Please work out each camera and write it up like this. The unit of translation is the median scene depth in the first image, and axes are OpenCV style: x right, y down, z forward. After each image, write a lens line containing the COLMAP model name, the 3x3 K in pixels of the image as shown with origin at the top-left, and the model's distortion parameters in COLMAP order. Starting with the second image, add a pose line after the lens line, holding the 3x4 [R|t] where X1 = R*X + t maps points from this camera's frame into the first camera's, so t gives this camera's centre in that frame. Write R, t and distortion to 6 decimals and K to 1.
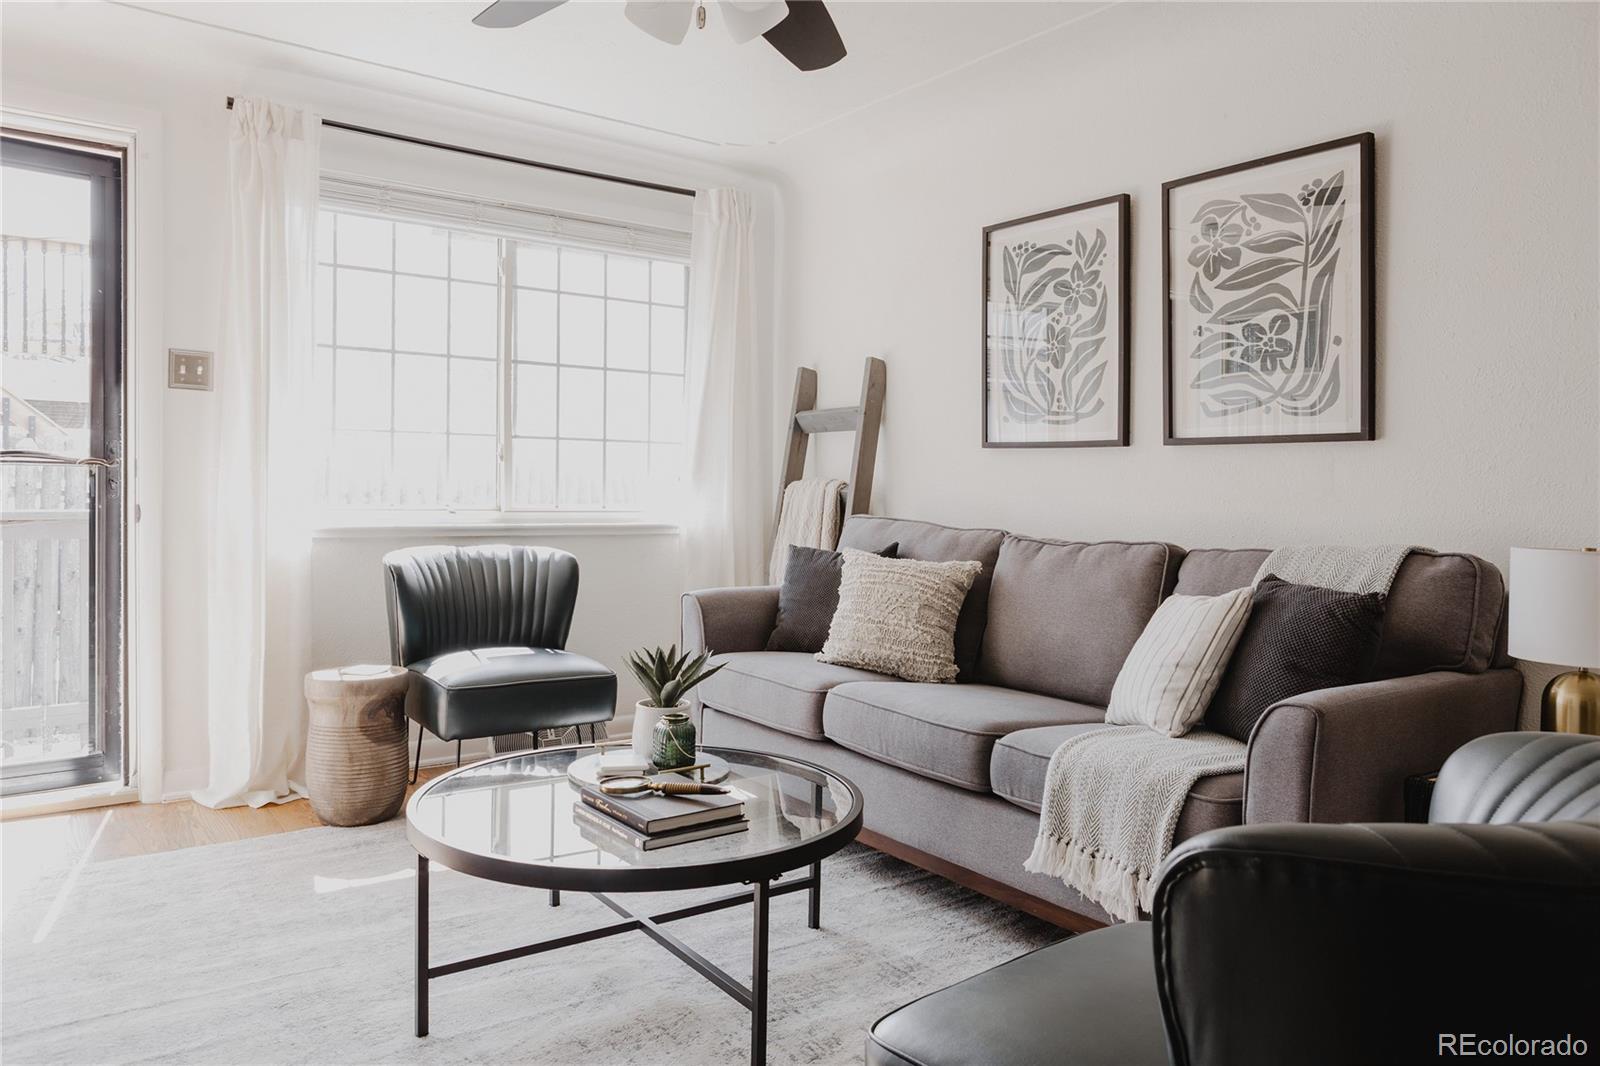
lens RADIAL K [[1120.8, 0, 852.5], [0, 1120.8, 494.0], [0, 0, 1]] dist [-0.004897, 0.003228]
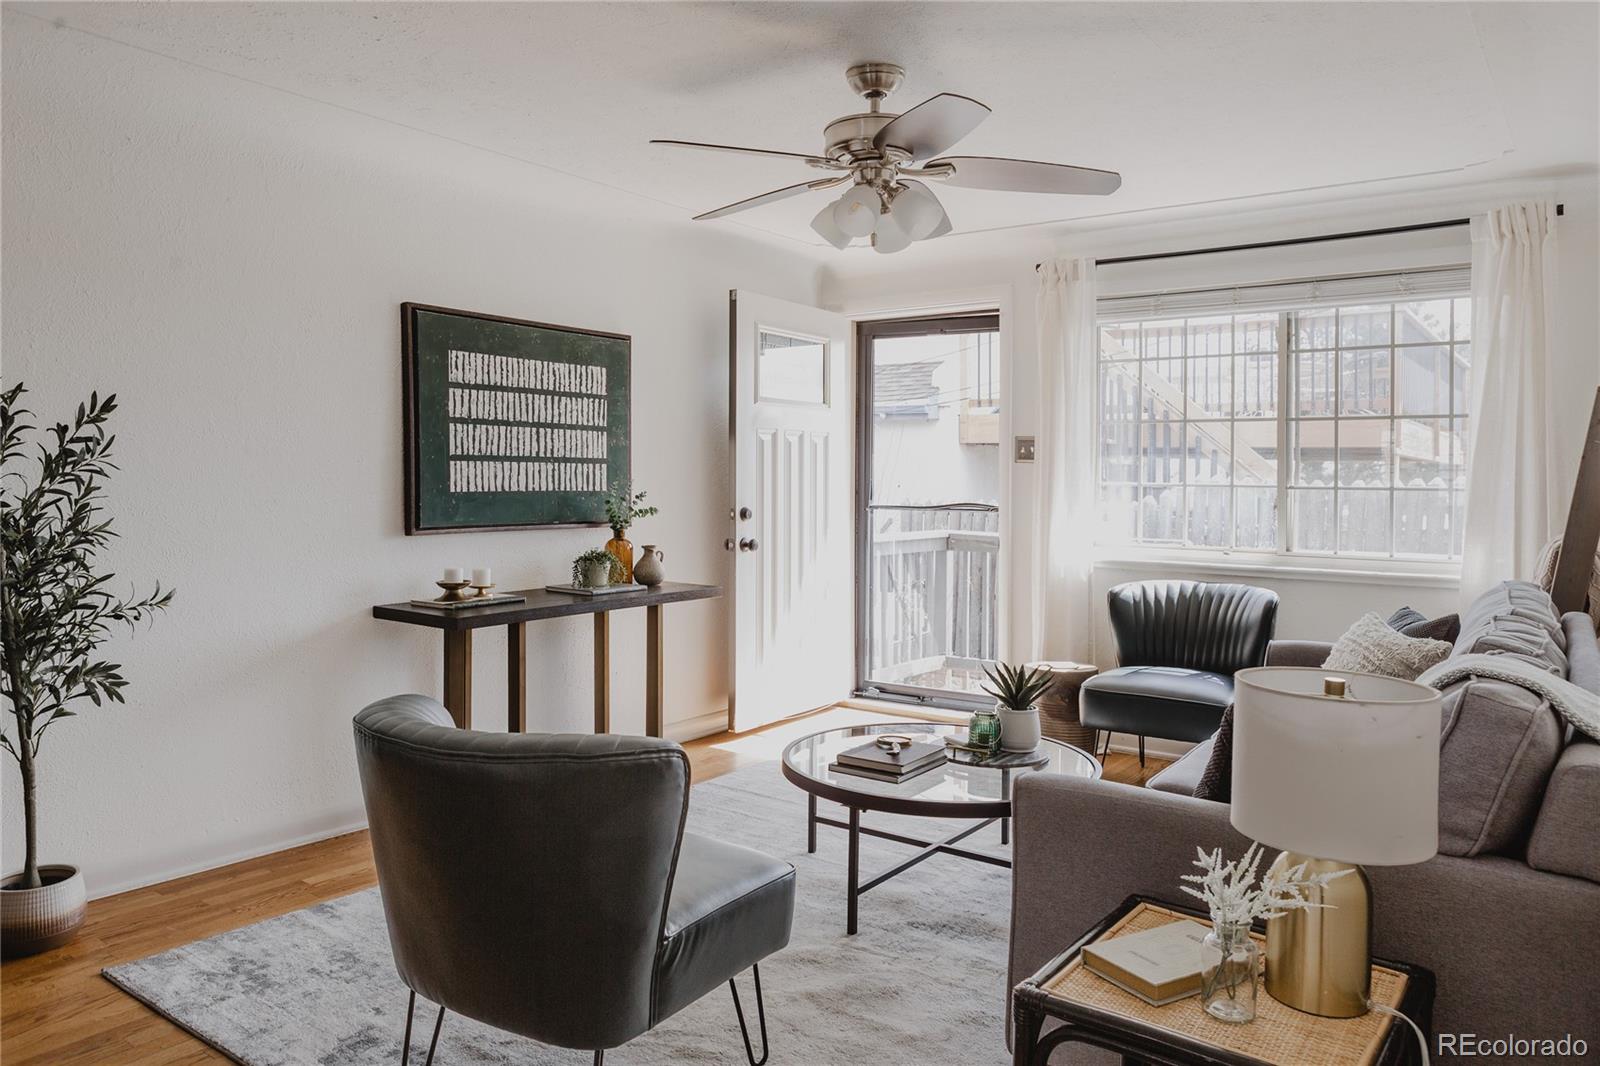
lens RADIAL K [[1120.8, 0, 796.3], [0, 1120.8, 482.1], [0, 0, 1]] dist [-0.004897, 0.003228]
pose [[0.309516, -0.009854, -0.950843, 0.694411], [-0.015269, 0.999766, -0.015331, -0.036980], [0.950772, 0.019264, 0.309293, 0.233273]]
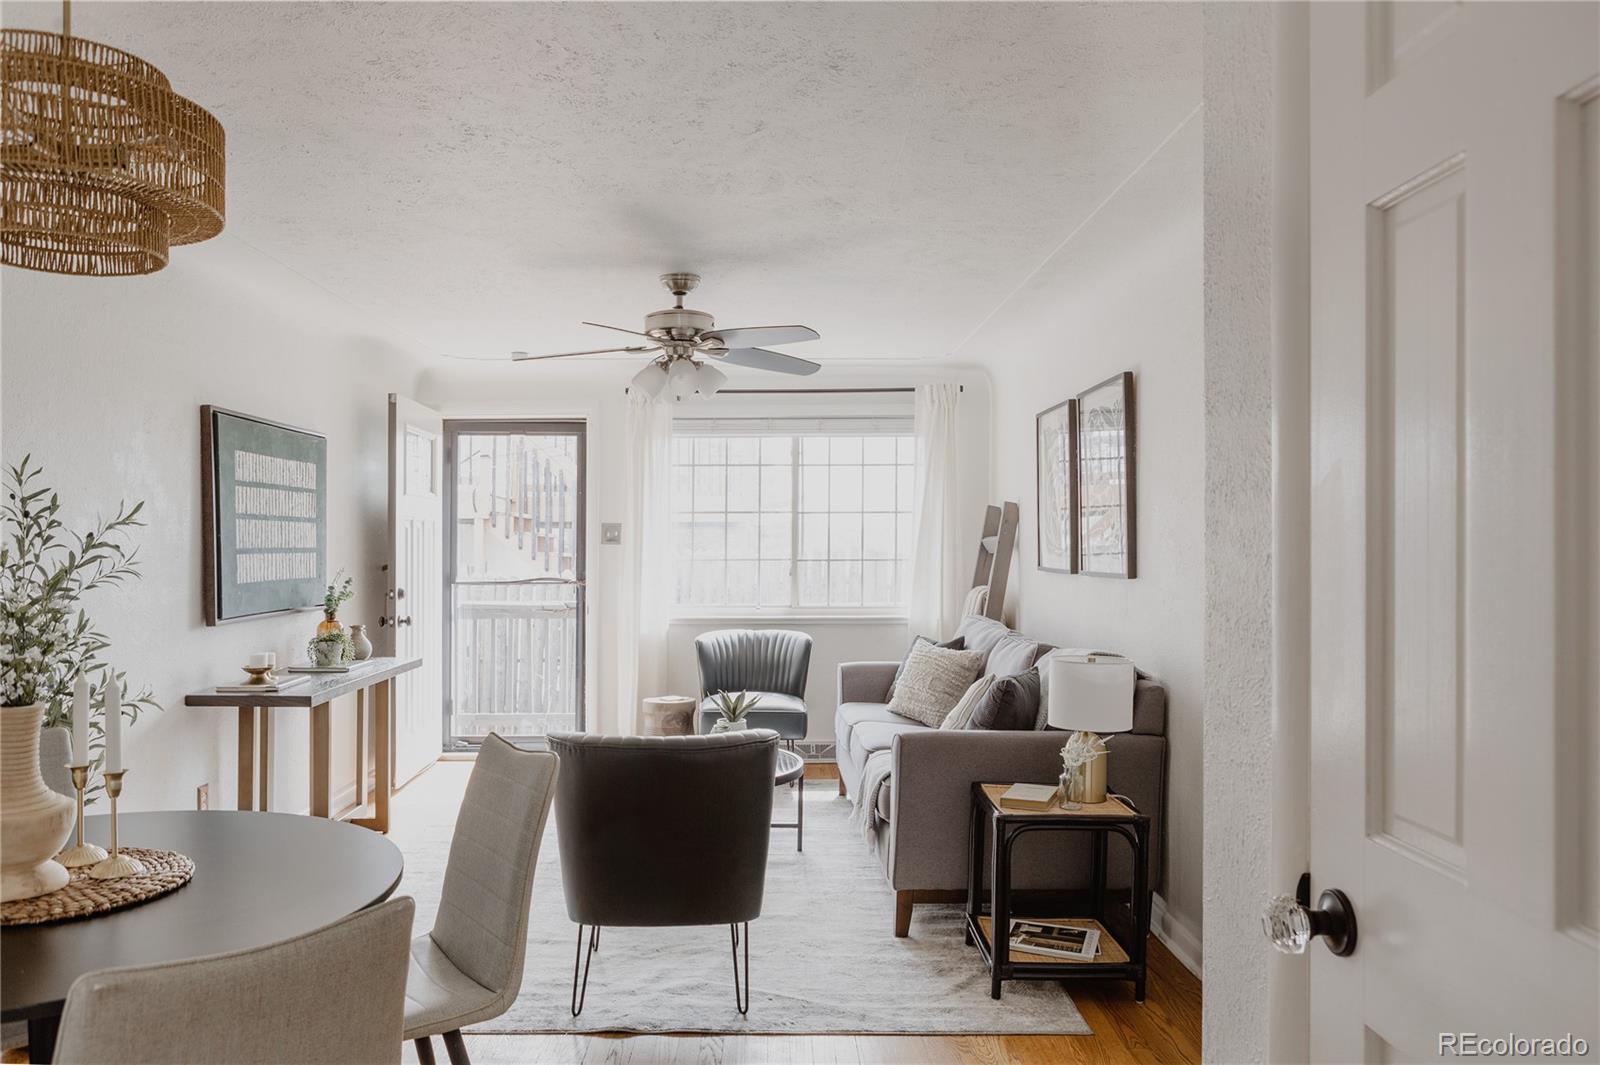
lens RADIAL K [[1120.8, 0, 792.4], [0, 1120.8, 537.1], [0, 0, 1]] dist [-0.004897, 0.003228]
pose [[0.816274, -0.022274, -0.577236, 0.695146], [0.009635, 0.999642, -0.024948, -0.051803], [0.577585, 0.014803, 0.816196, -0.337971]]
